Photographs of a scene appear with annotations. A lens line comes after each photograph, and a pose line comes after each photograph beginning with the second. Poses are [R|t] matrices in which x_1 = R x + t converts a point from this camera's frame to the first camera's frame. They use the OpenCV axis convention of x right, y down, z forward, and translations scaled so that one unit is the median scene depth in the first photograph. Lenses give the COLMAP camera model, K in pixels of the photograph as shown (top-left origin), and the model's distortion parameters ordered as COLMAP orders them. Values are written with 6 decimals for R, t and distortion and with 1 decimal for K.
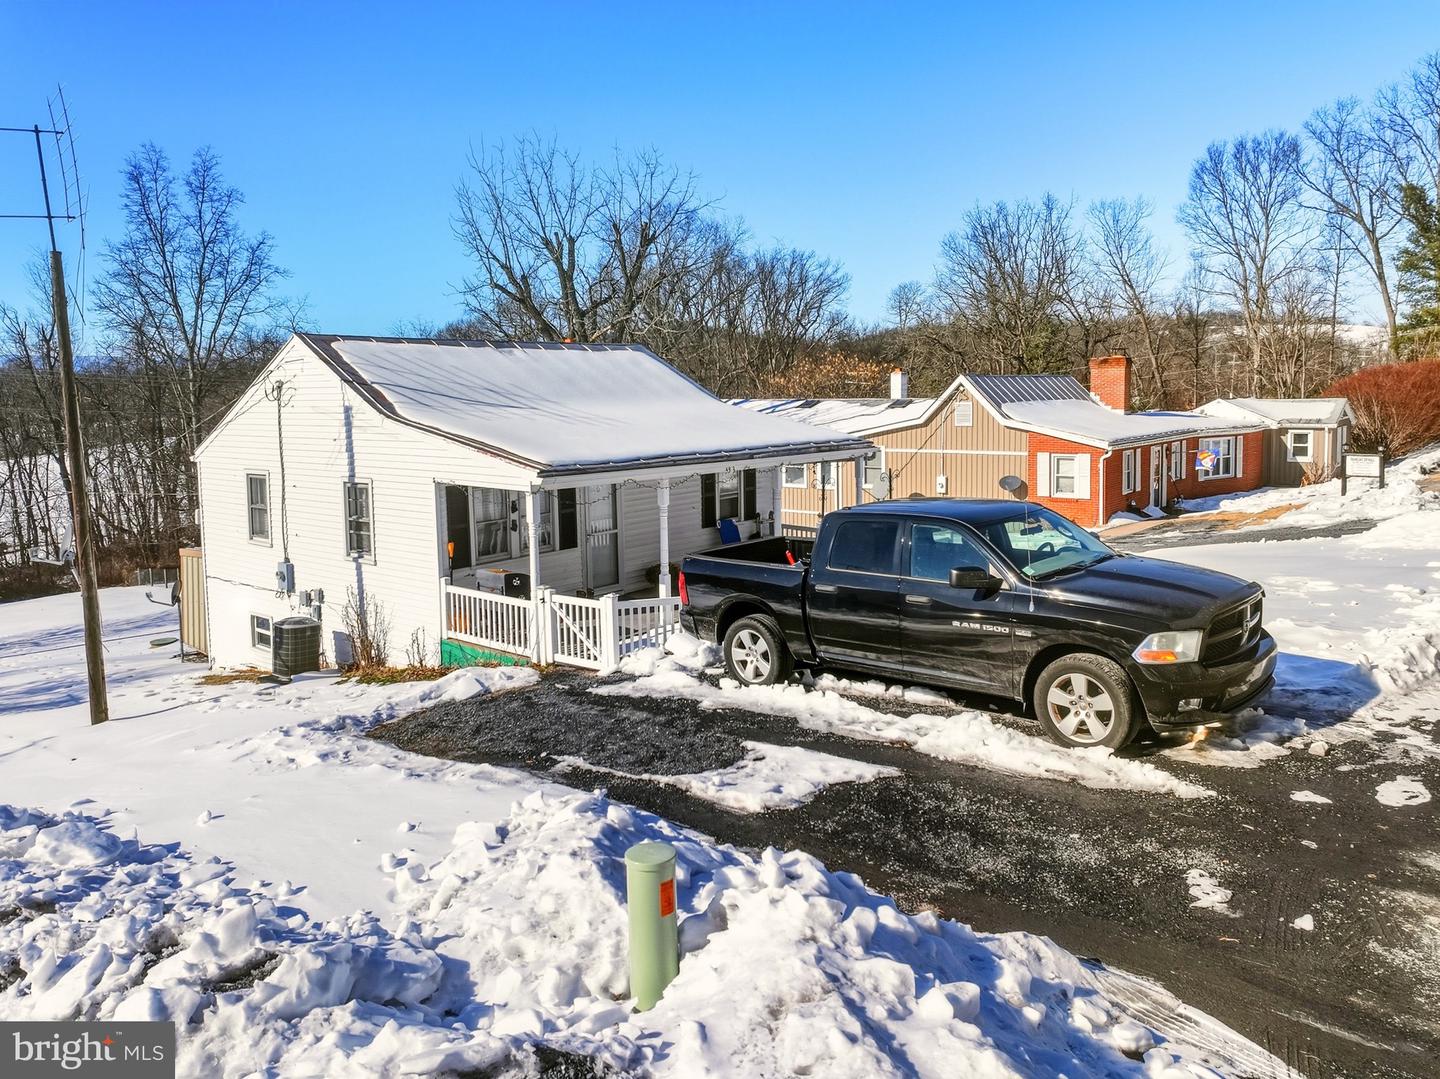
lens RADIAL K [[1046.0, 0, 719.6], [0, 1046.0, 478.3], [0, 0, 1]] dist [0.001563, 0.006717]
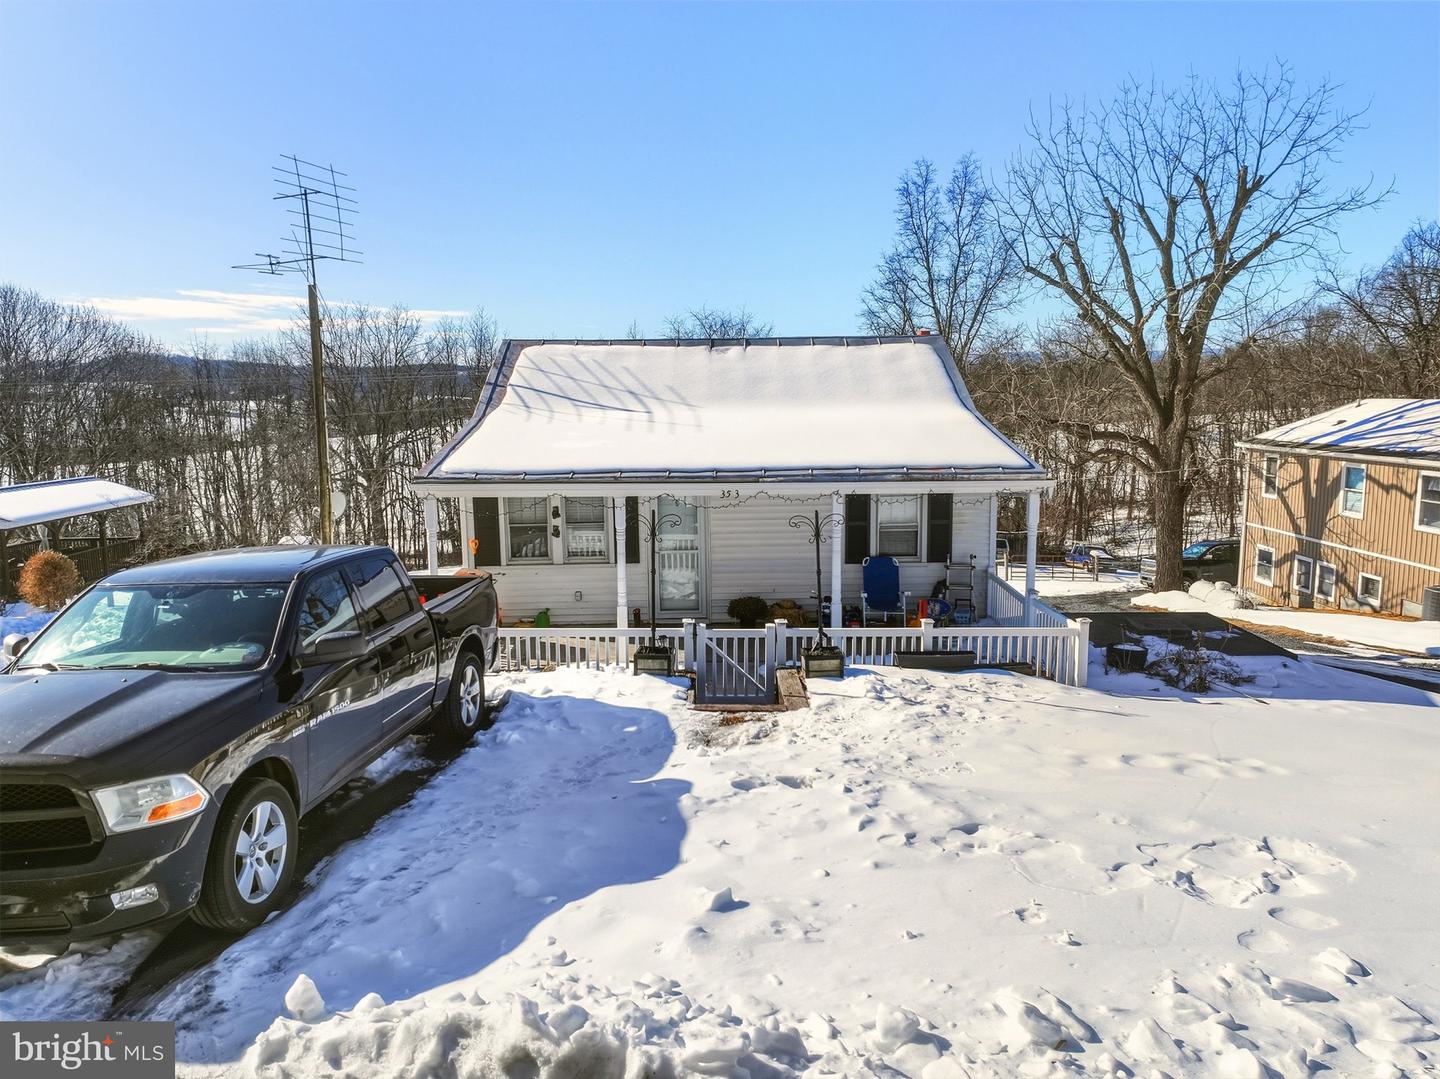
lens RADIAL K [[1019.4, 0, 720.0], [0, 1019.4, 539.5], [0, 0, 1]] dist [0.007264, 0.000730]
pose [[0.639341, 0.116860, -0.759991, 0.929123], [-0.063961, 0.993041, 0.098888, -0.075871], [0.766258, -0.014613, 0.642366, 0.722813]]
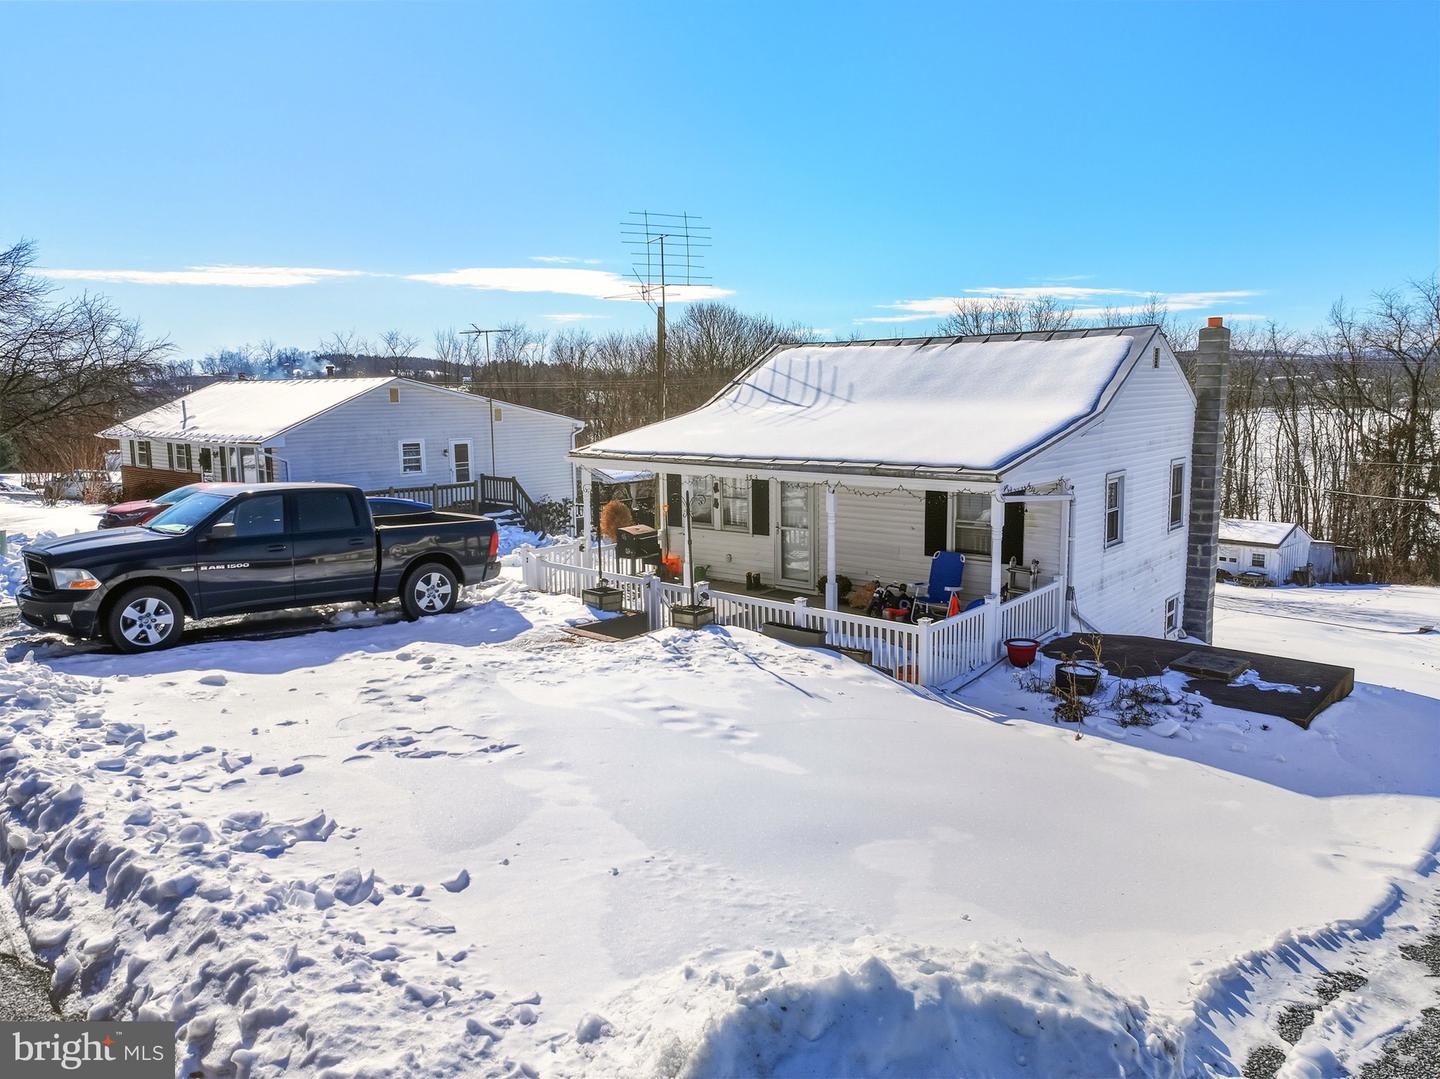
lens RADIAL K [[1036.3, 0, 720.0], [0, 1036.3, 539.5], [0, 0, 1]] dist [0.006705, 0.002200]
pose [[-0.046462, 0.158181, -0.986316, 1.444588], [-0.071995, 0.984285, 0.161247, -0.155174], [0.996322, 0.078501, -0.034343, 1.514988]]
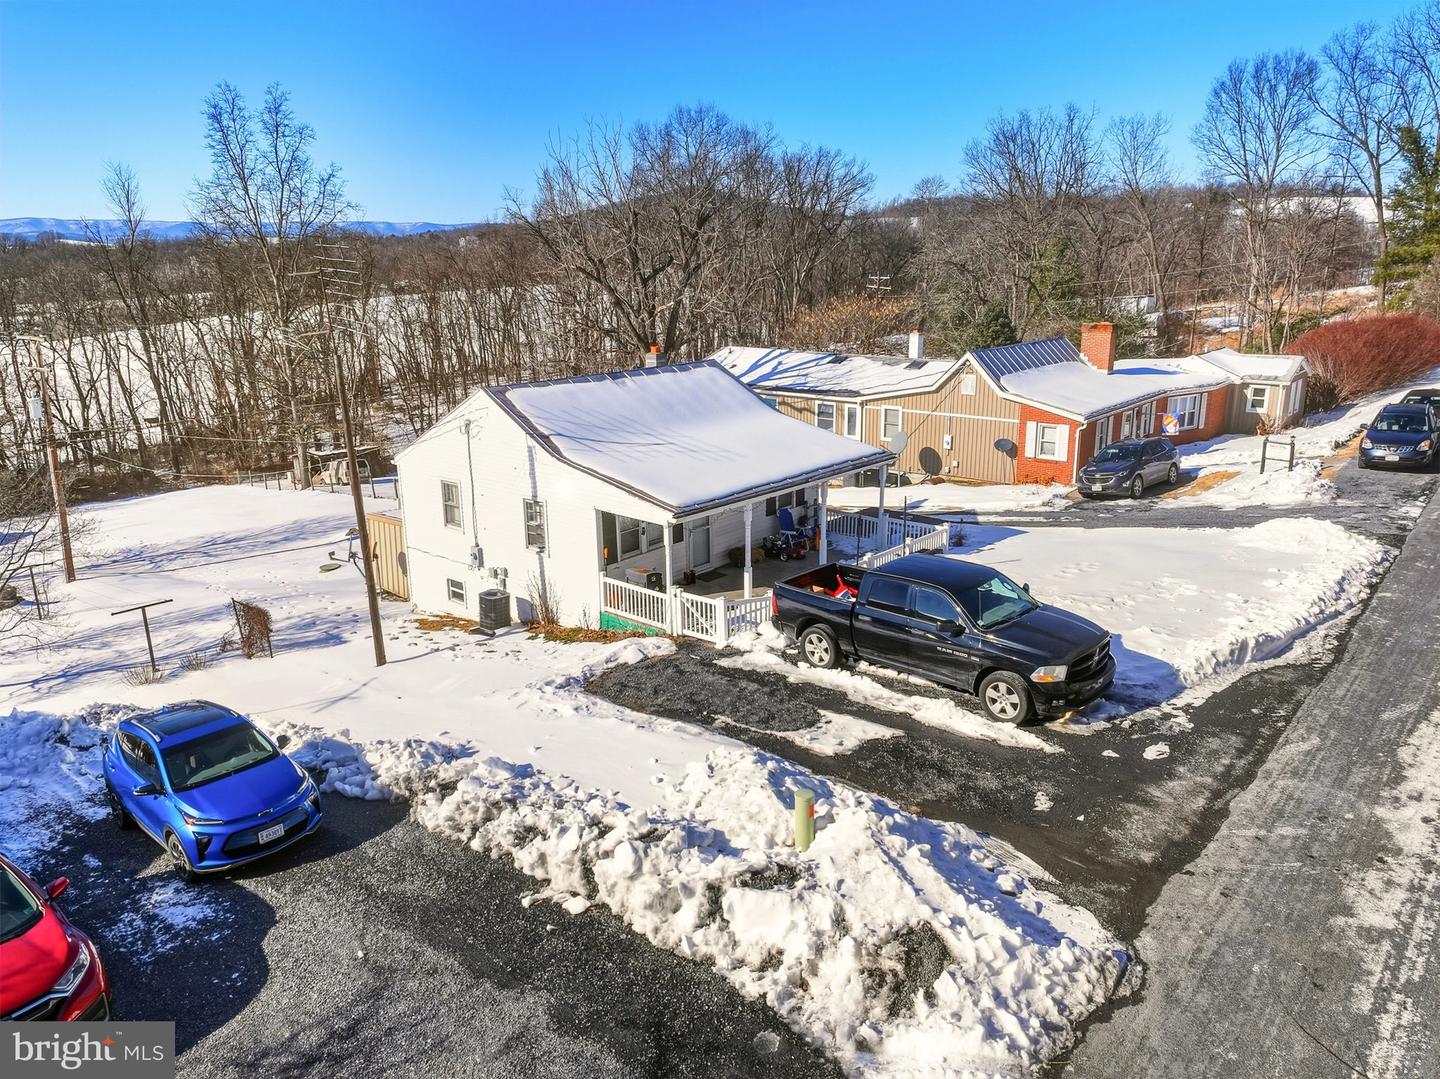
lens RADIAL K [[1019.4, 0, 720.0], [0, 1019.4, 539.5], [0, 0, 1]] dist [0.007264, 0.000730]
pose [[0.999864, 0.009501, -0.013444, -0.101512], [-0.006828, 0.982438, 0.186466, -0.293964], [0.014980, -0.186349, 0.982369, -0.547407]]
